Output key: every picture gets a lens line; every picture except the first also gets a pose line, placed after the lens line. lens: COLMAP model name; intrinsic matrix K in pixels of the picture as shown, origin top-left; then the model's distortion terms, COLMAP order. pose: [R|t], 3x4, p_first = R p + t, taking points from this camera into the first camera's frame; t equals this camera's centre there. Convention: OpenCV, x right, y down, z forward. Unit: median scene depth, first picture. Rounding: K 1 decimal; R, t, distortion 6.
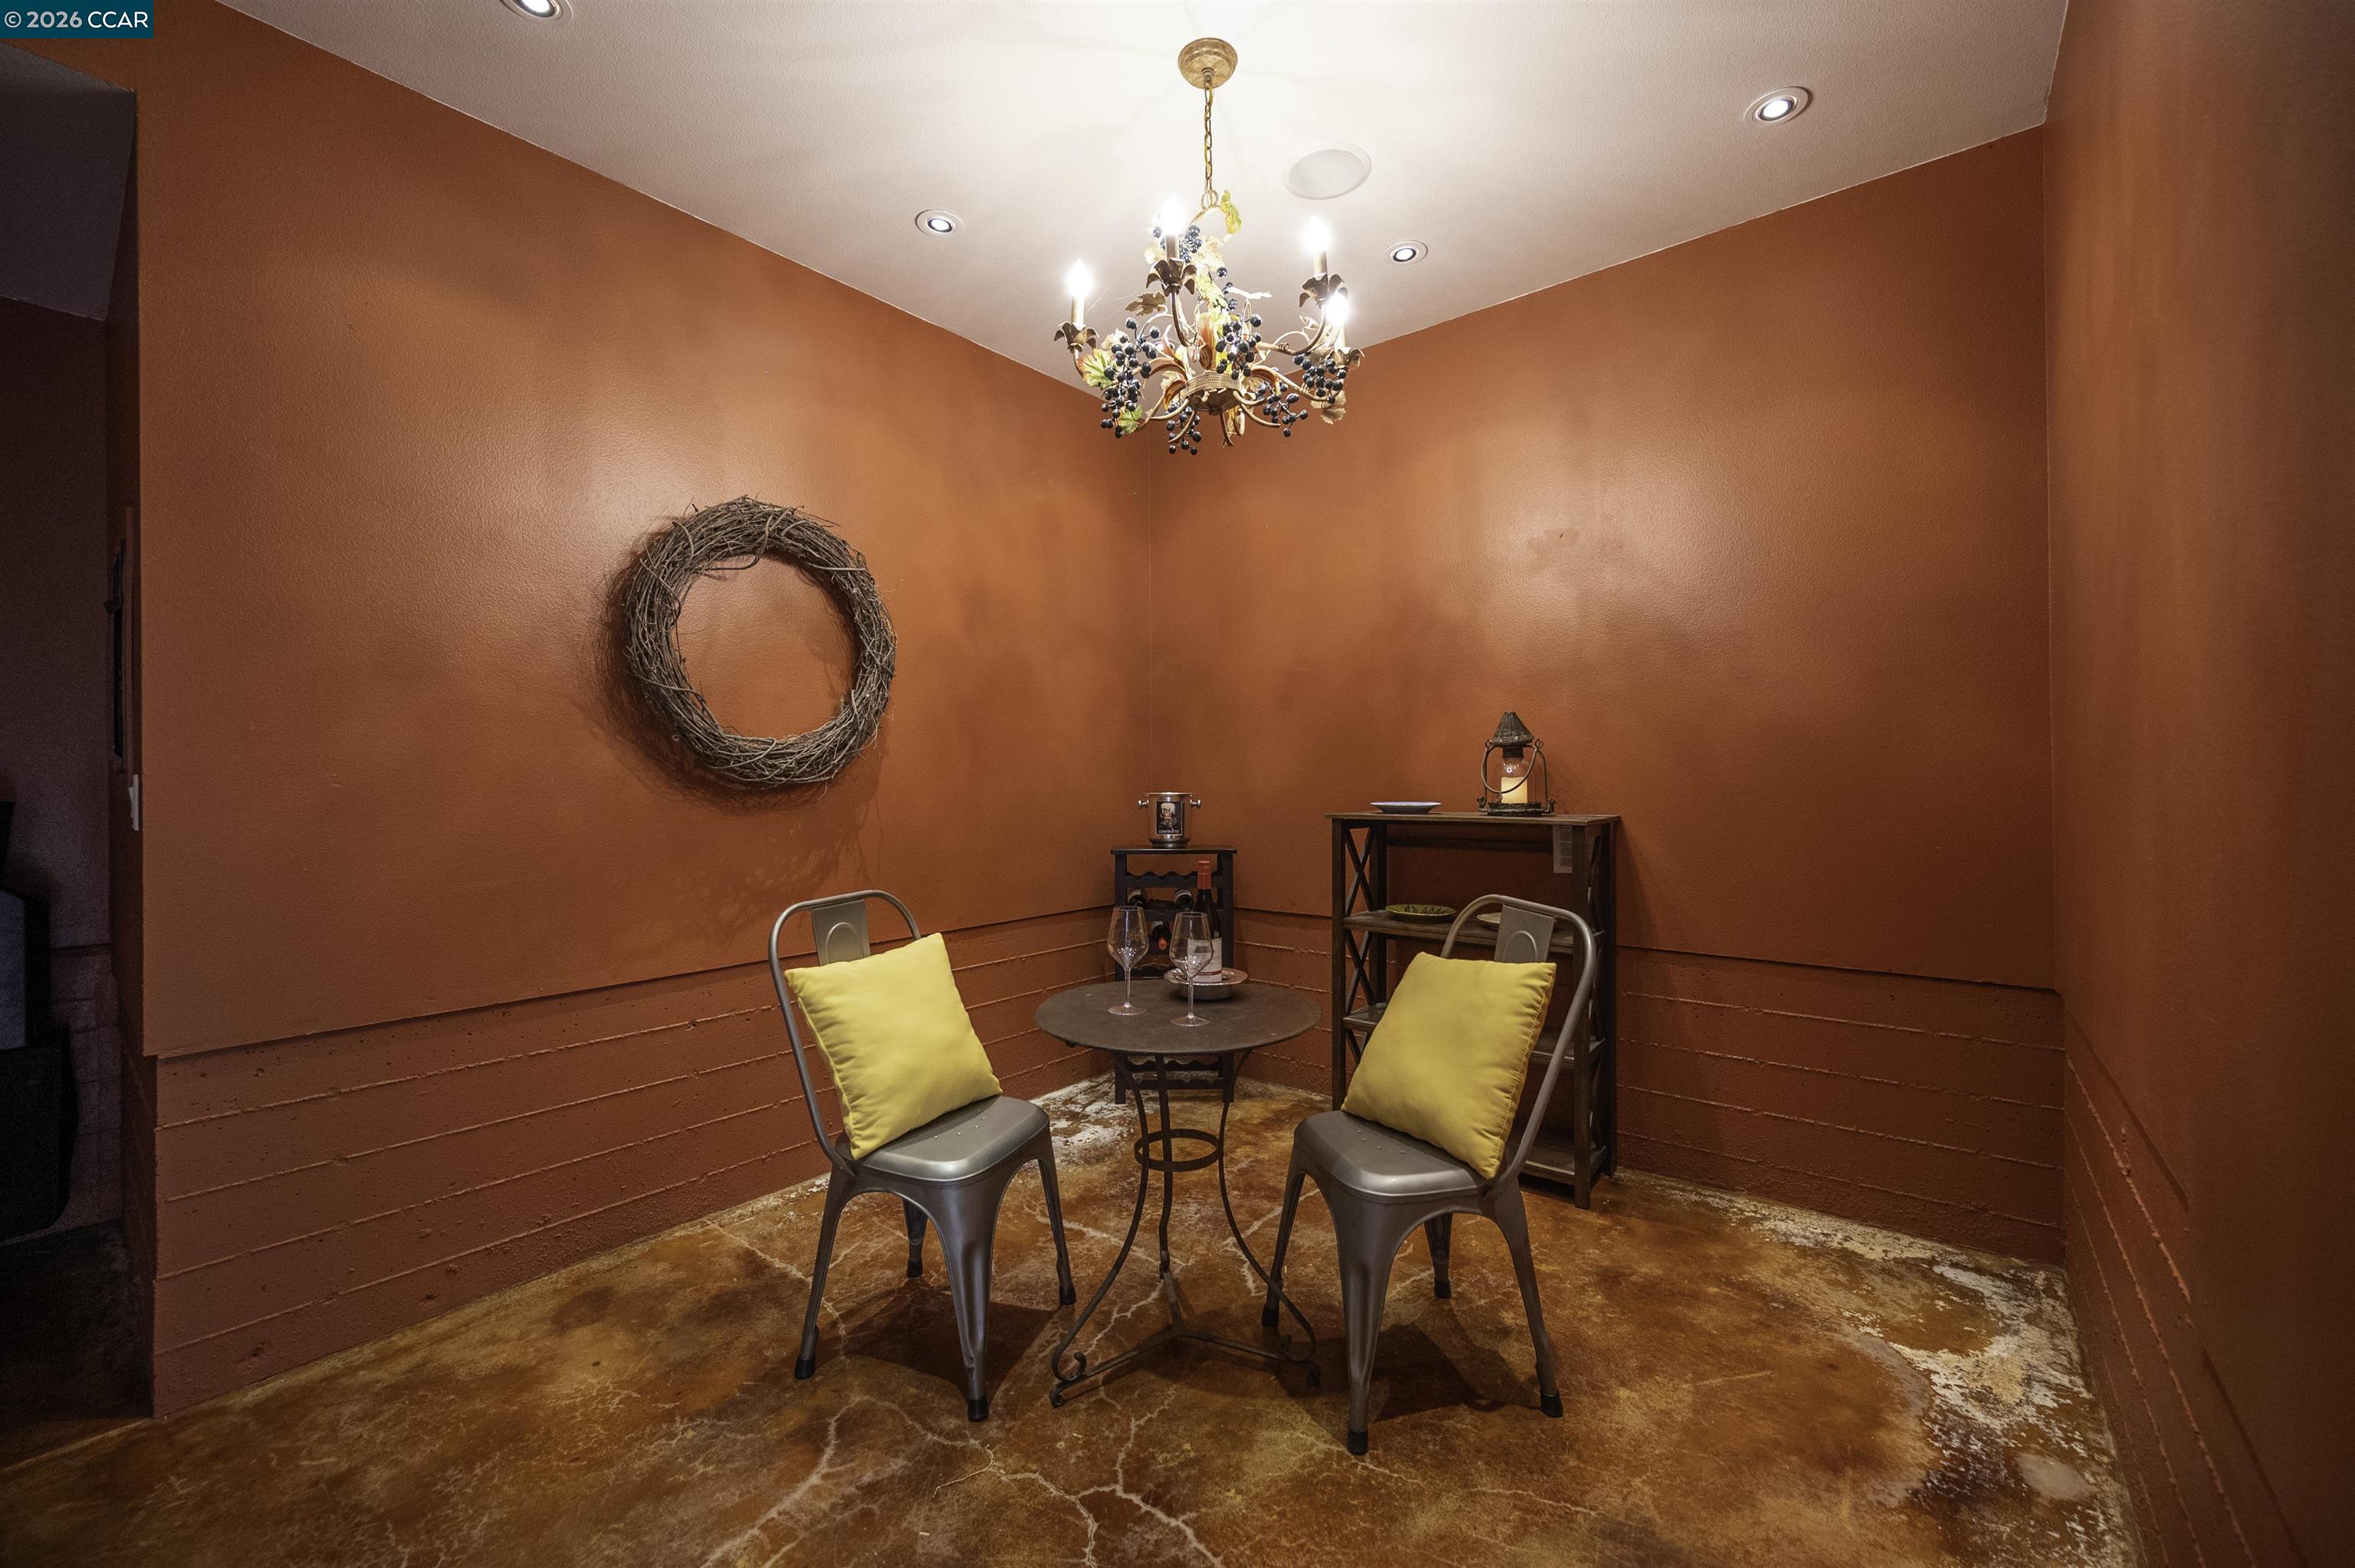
lens RADIAL K [[936.9, 0, 1177.5], [0, 936.9, 784.0], [0, 0, 1]] dist [-0.000147, -0.000041]
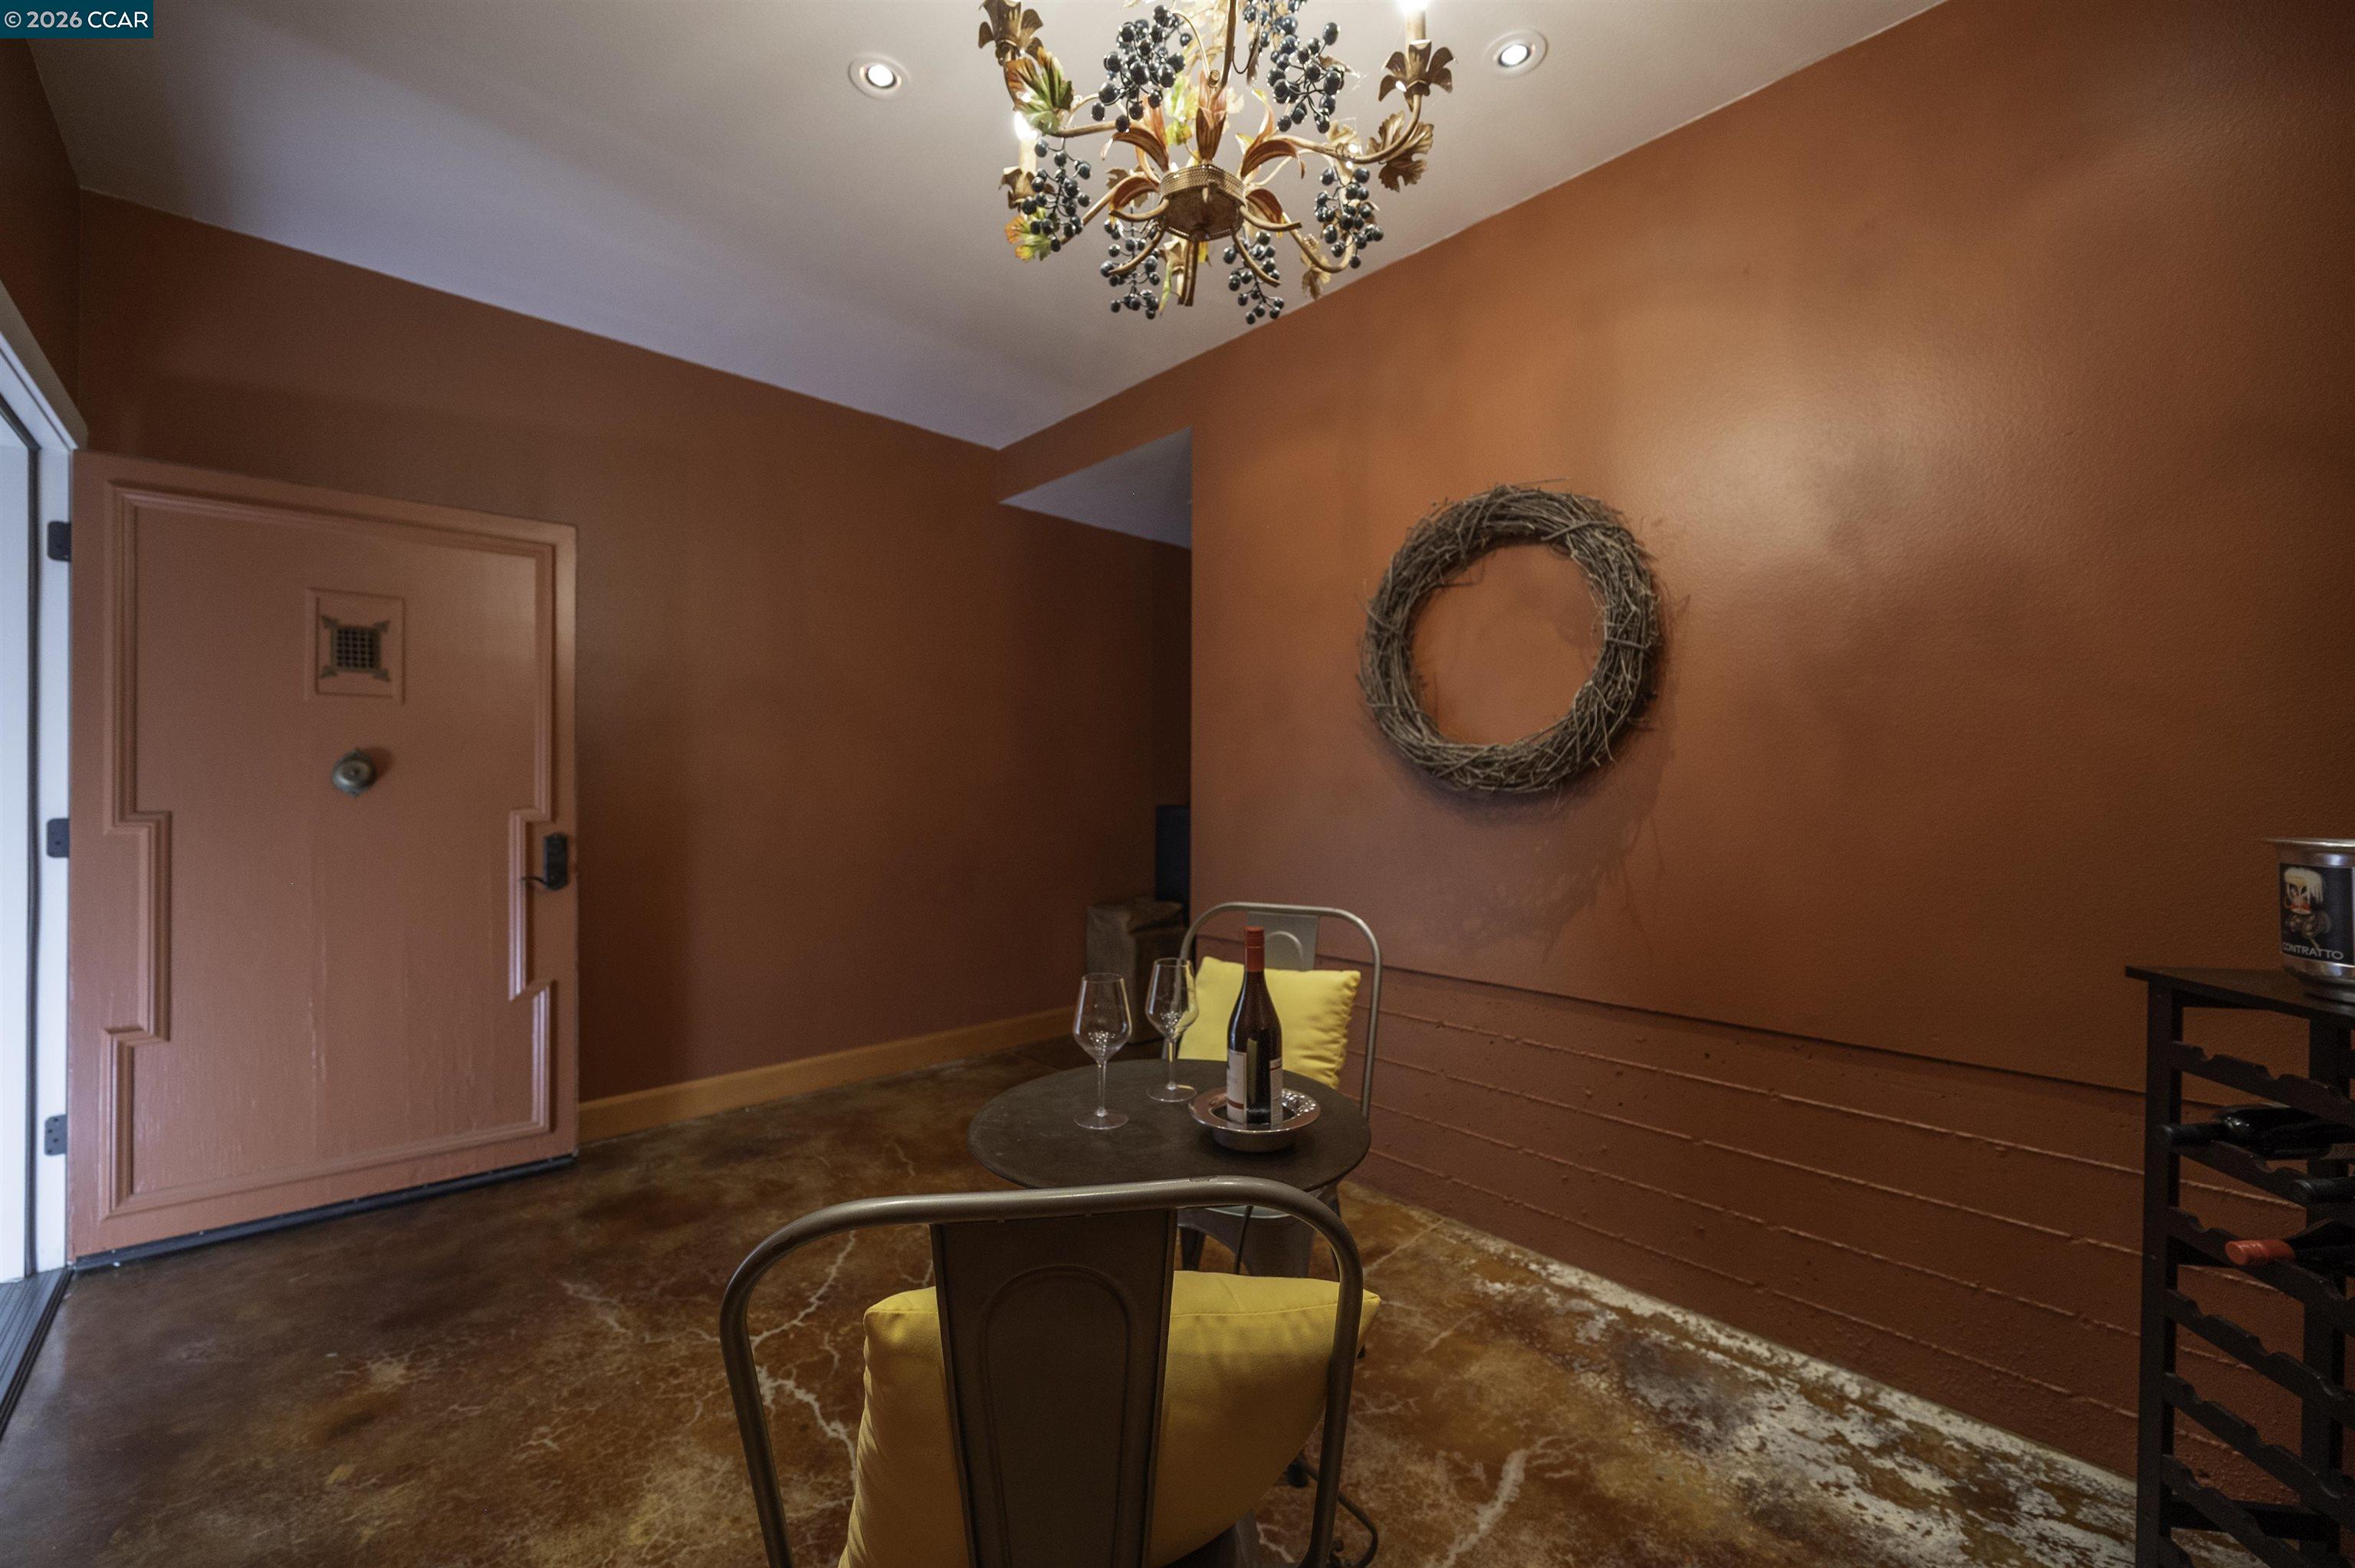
lens RADIAL K [[936.9, 0, 1177.5], [0, 936.9, 784.0], [0, 0, 1]] dist [-0.000147, -0.000041]
pose [[-0.139796, 0.007445, -0.990152, 0.512977], [-0.006753, 0.999941, 0.008472, -0.015350], [0.990157, 0.007871, -0.139738, 0.802636]]
